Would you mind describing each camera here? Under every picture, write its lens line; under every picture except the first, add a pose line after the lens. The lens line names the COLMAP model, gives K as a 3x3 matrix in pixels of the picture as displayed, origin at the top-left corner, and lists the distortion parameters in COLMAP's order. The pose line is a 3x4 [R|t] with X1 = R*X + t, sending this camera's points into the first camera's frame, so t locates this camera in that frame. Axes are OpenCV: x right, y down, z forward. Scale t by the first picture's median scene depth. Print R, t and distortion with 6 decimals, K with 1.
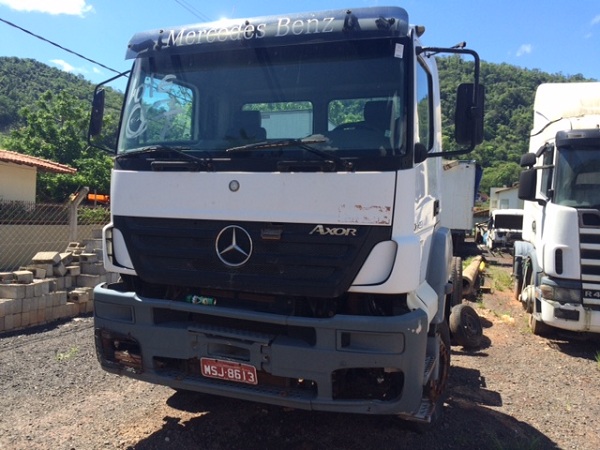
lens RADIAL K [[501.5, 0, 300.0], [0, 501.5, 225.0], [0, 0, 1]] dist [0.066342, -0.119259]
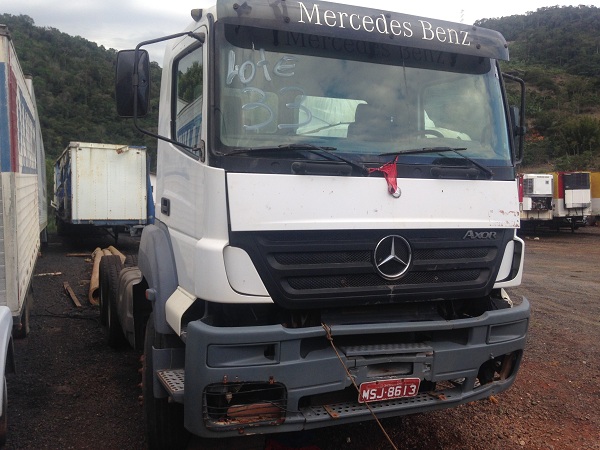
lens RADIAL K [[535.3, 0, 298.3], [0, 535.3, 226.7], [0, 0, 1]] dist [0.161266, -0.274791]
pose [[0.754398, -0.048555, 0.654619, -0.915445], [0.031336, 0.998787, 0.037970, -0.057355], [-0.655669, -0.008131, 0.755005, 0.350233]]
